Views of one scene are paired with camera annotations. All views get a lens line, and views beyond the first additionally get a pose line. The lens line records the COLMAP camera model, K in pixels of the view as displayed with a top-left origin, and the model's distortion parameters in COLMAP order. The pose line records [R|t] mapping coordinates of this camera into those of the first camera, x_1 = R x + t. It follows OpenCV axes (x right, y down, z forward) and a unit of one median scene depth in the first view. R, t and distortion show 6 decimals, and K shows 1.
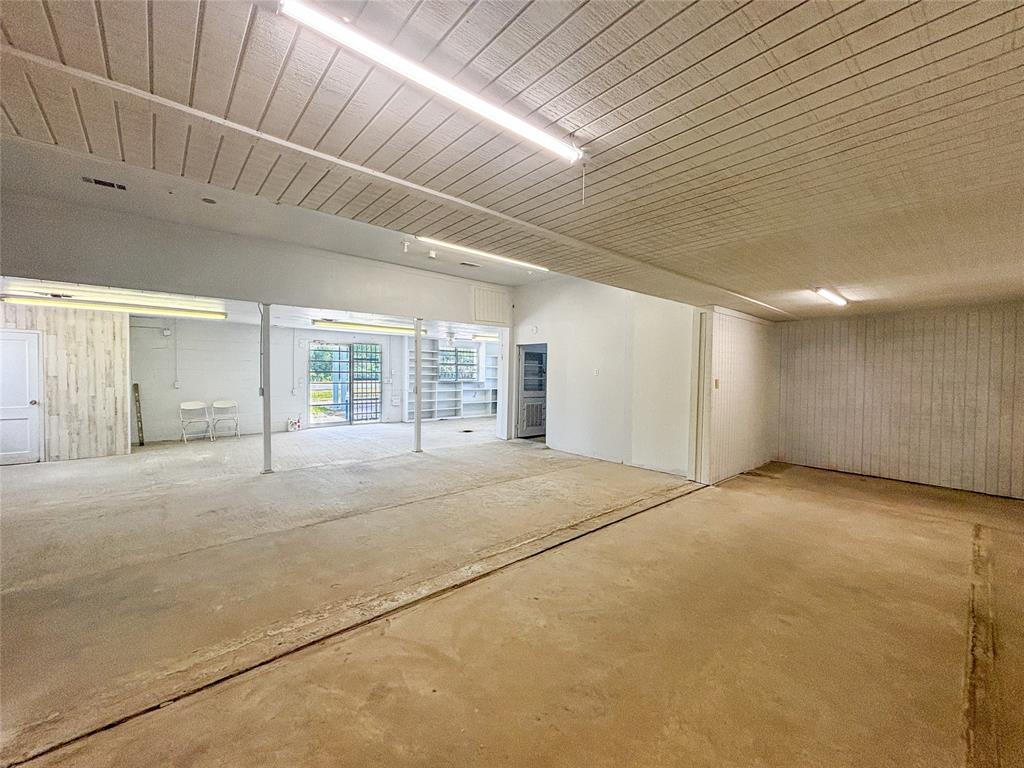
lens RADIAL K [[410.0, 0, 511.4], [0, 410.0, 383.6], [0, 0, 1]] dist [0.016959, -0.006661]
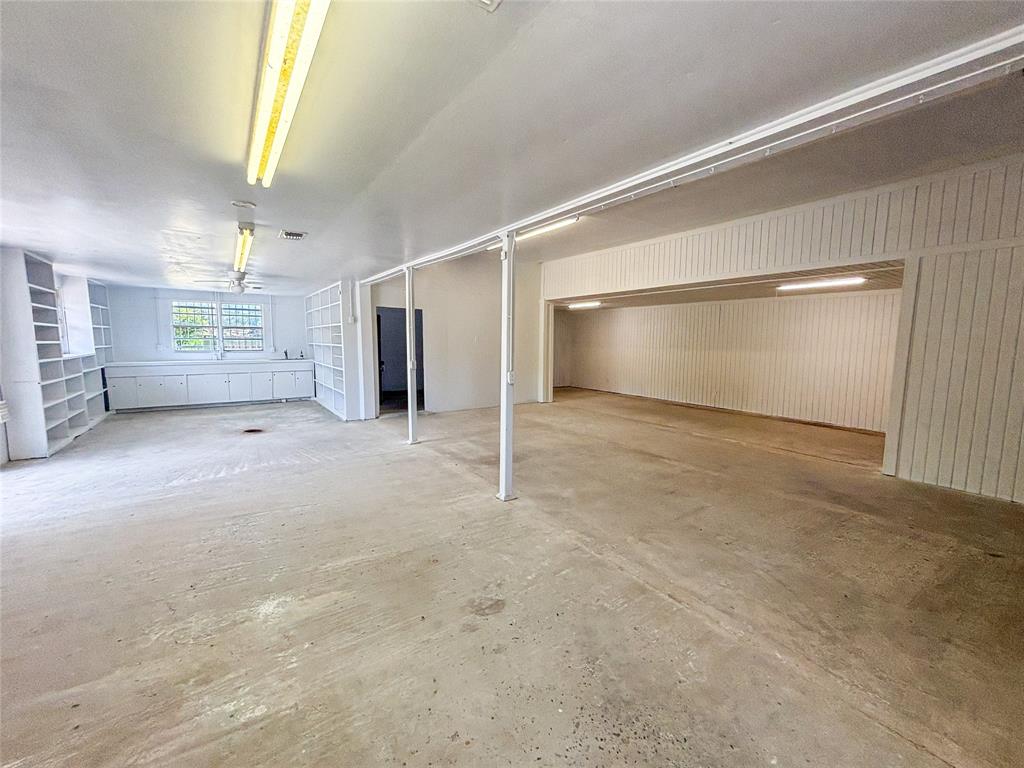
lens RADIAL K [[410.0, 0, 511.4], [0, 410.0, 383.6], [0, 0, 1]] dist [0.016959, -0.006661]
pose [[0.106308, -0.121698, 0.986858, -1.512701], [0.019633, 0.992545, 0.120284, -0.057955], [-0.994139, 0.006587, 0.107905, 1.142930]]
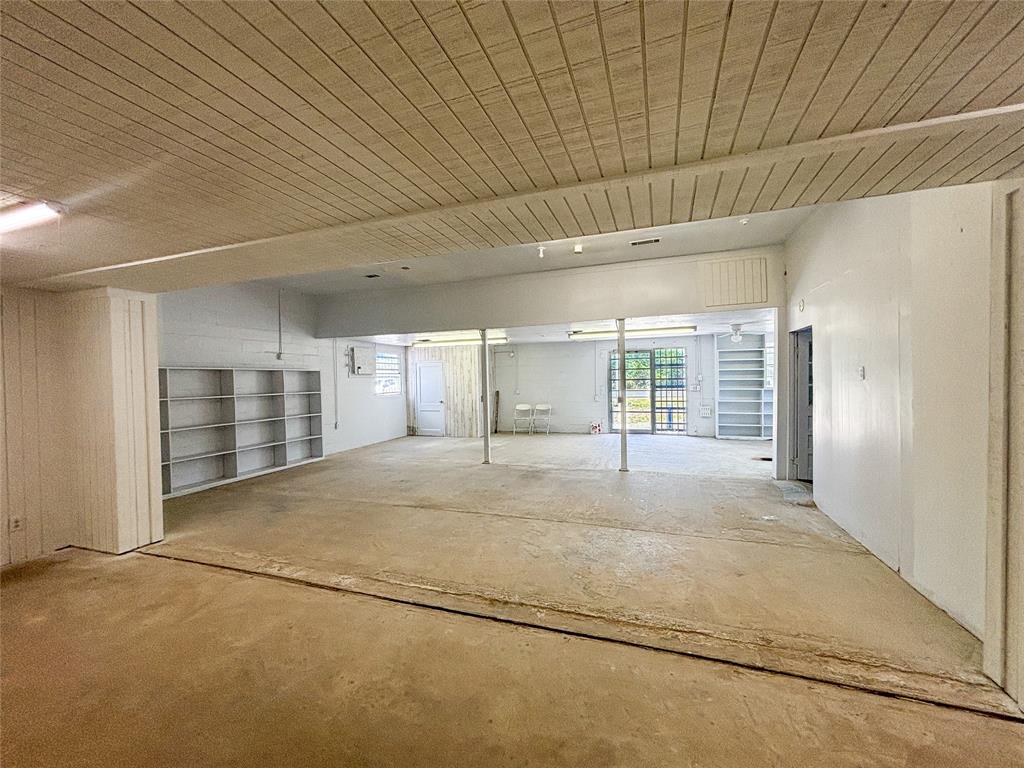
lens RADIAL K [[410.0, 0, 511.4], [0, 410.0, 383.6], [0, 0, 1]] dist [0.016959, -0.006661]
pose [[0.484167, -0.009789, -0.874921, 0.662256], [-0.000053, 0.999937, -0.011217, -0.015747], [0.874976, 0.005477, 0.484136, 0.571507]]
